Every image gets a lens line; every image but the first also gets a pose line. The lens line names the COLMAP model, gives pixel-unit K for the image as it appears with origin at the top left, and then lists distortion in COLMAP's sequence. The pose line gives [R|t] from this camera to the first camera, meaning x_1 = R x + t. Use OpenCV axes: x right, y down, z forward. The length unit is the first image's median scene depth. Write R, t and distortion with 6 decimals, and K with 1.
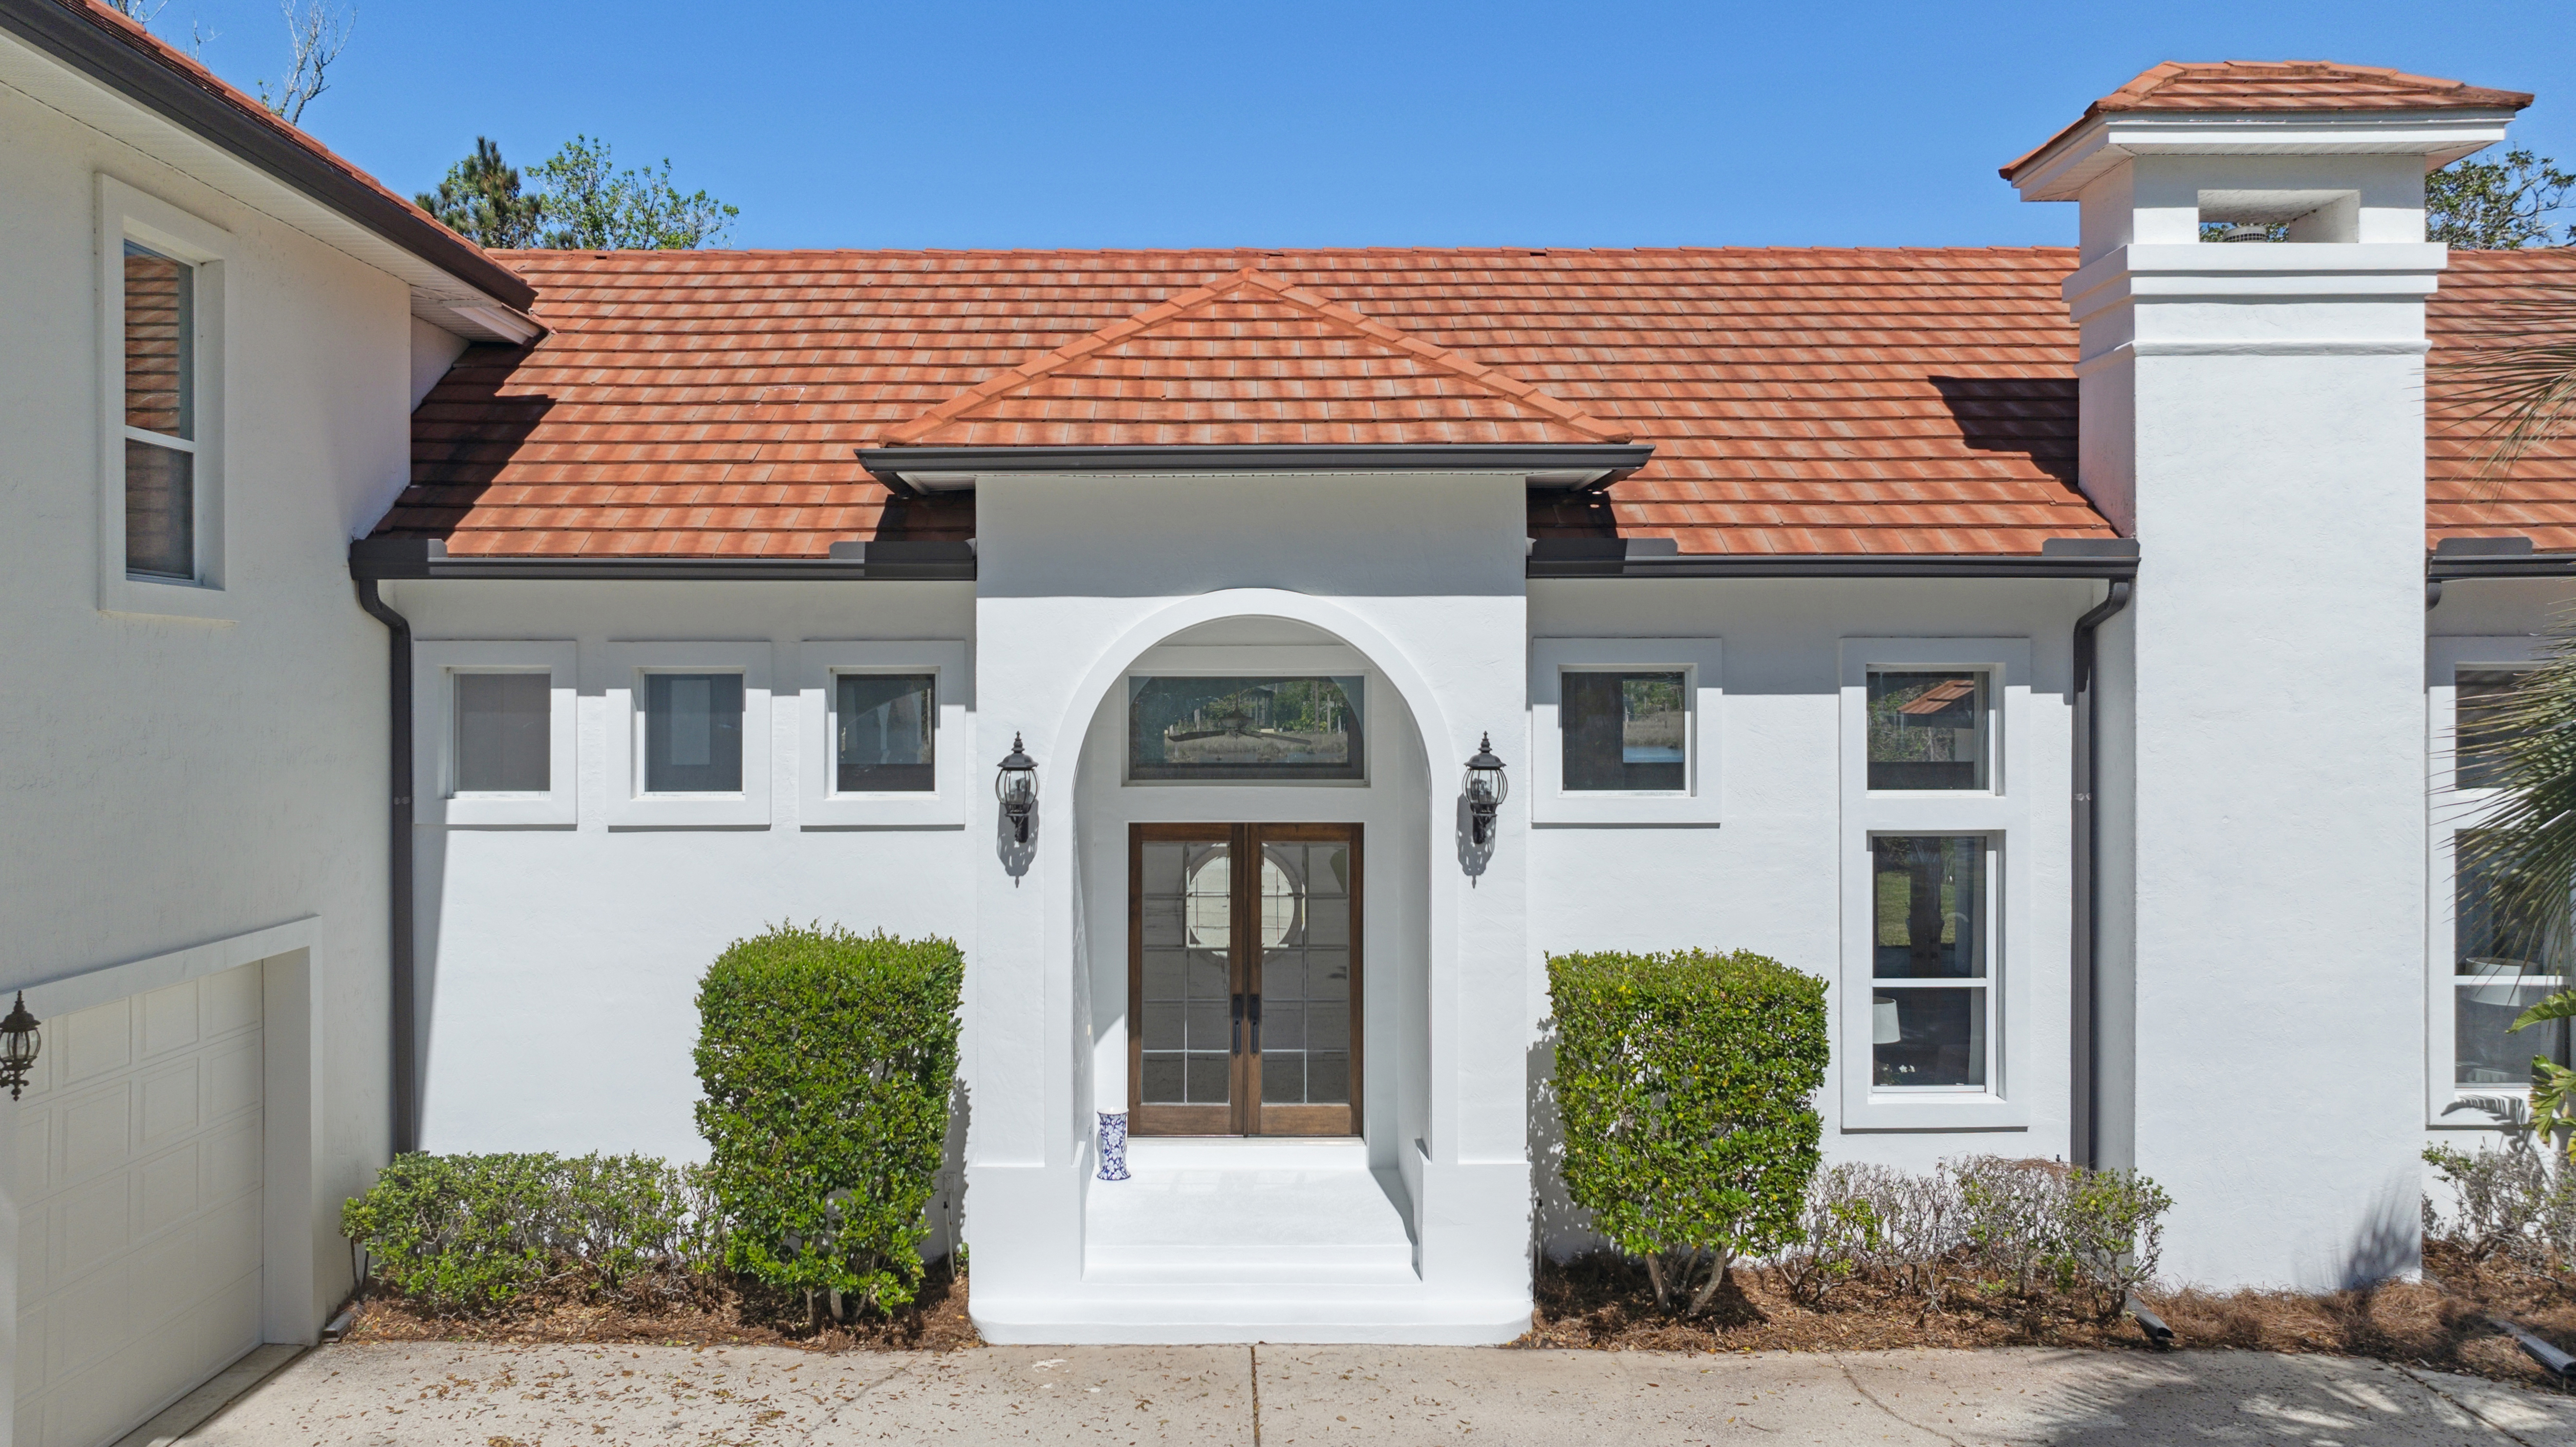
lens RADIAL K [[1884.0, 0, 1183.0], [0, 1884.0, 682.7], [0, 0, 1]] dist [-0.026657, 0.002051]
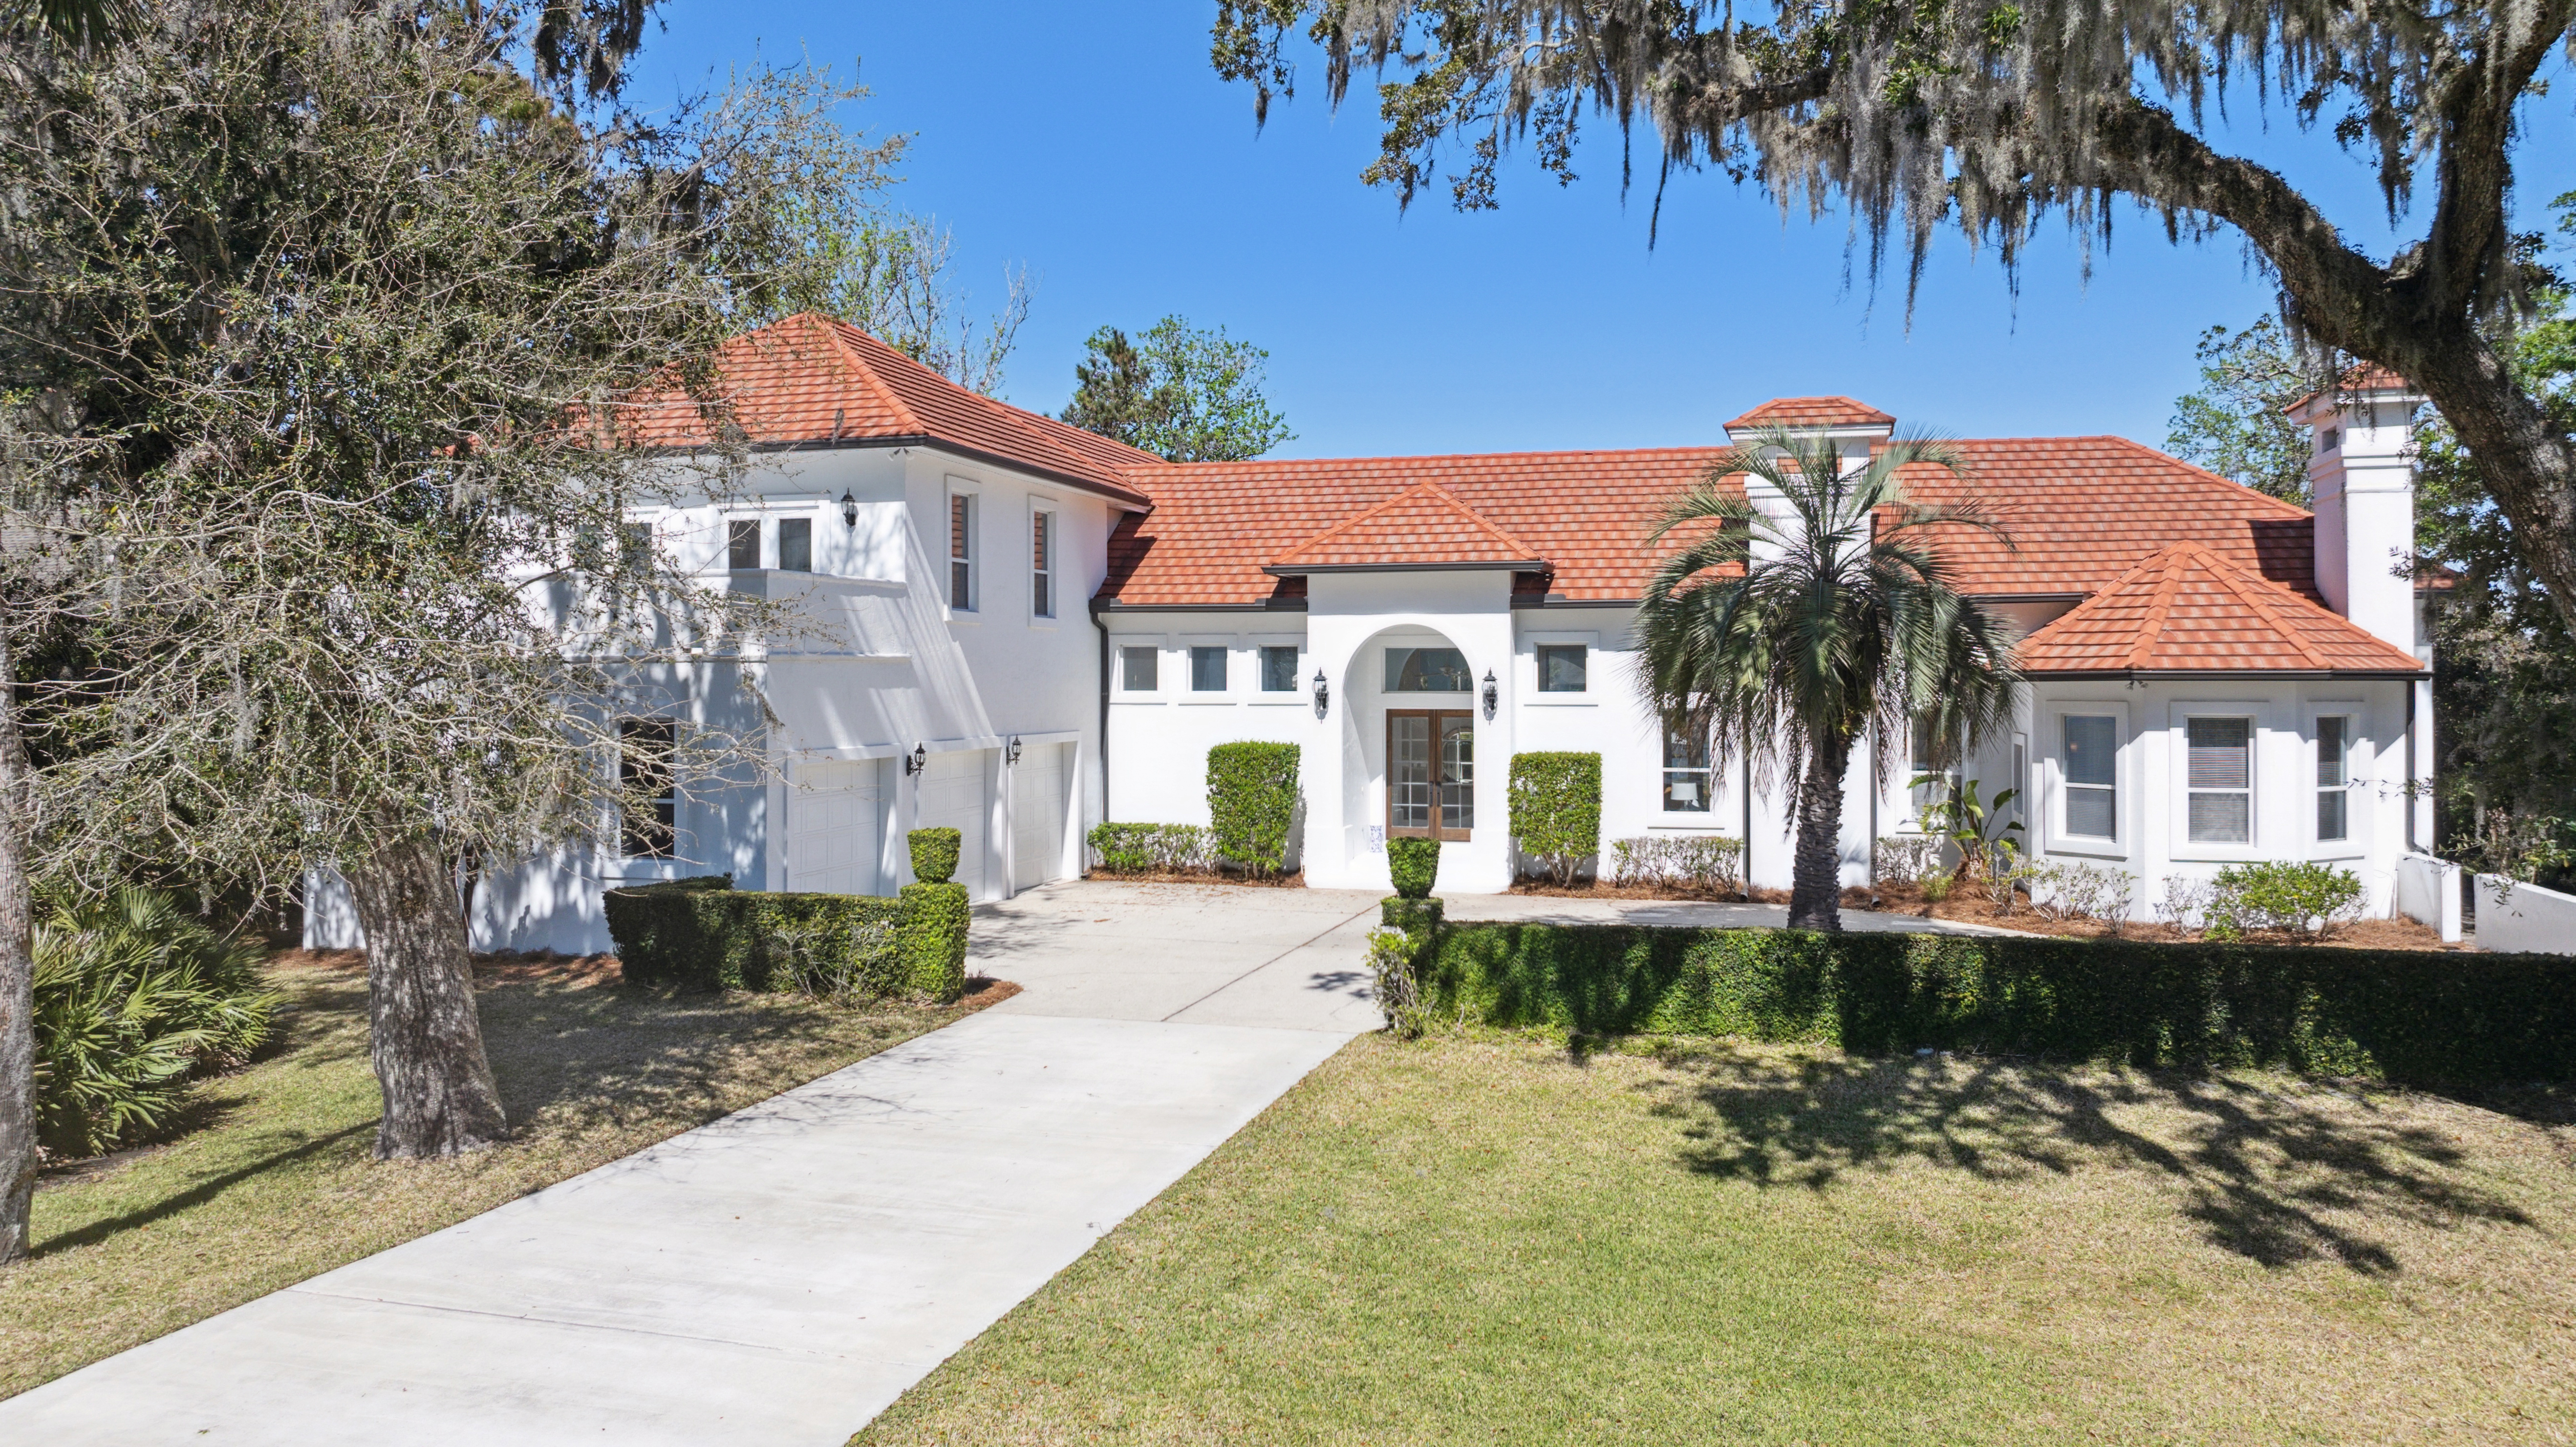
lens RADIAL K [[1806.7, 0, 1283.3], [0, 1806.7, 682.4], [0, 0, 1]] dist [-0.047848, 0.033980]
pose [[0.968682, 0.002393, -0.248294, 0.491755], [-0.000231, 0.999962, 0.008737, 0.024554], [0.248305, -0.008406, 0.968645, -1.498513]]
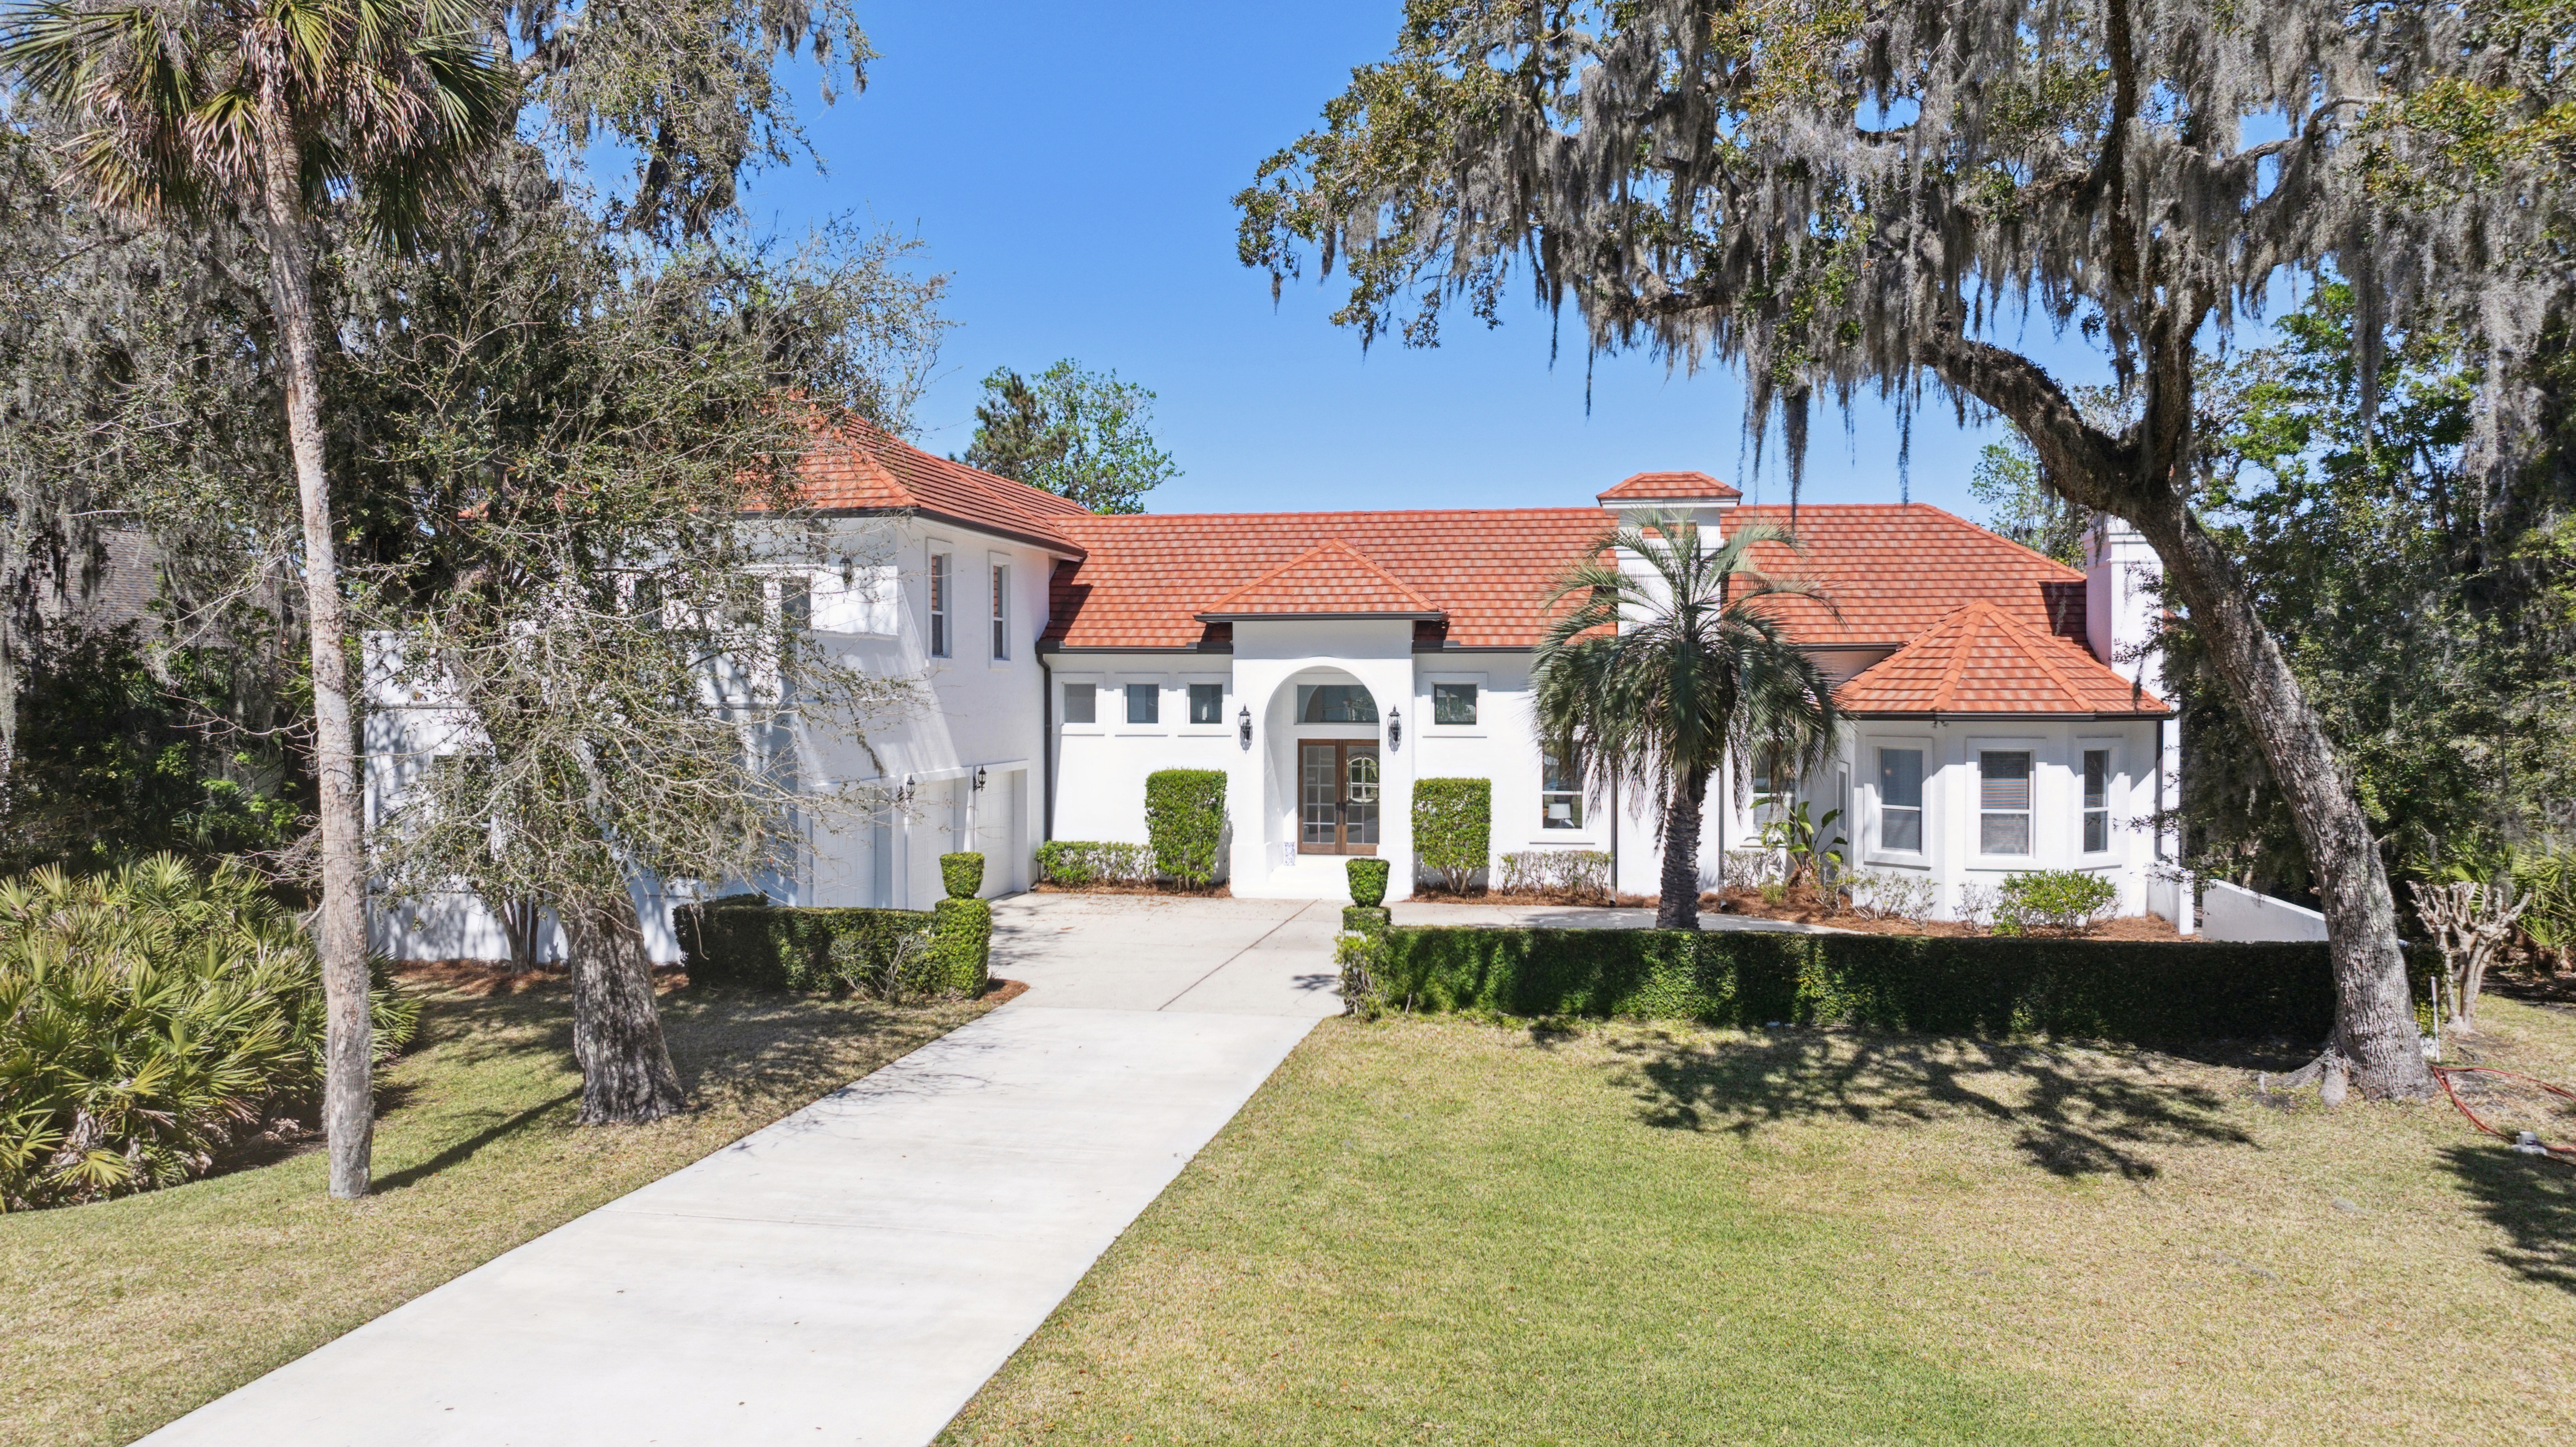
lens RADIAL K [[1806.7, 0, 1277.0], [0, 1806.7, 724.1], [0, 0, 1]] dist [-0.047848, 0.033980]
pose [[0.986649, 0.006455, -0.162735, 0.431498], [-0.001921, 0.999606, 0.028008, -0.022594], [0.162851, -0.027321, 0.986272, -1.856809]]
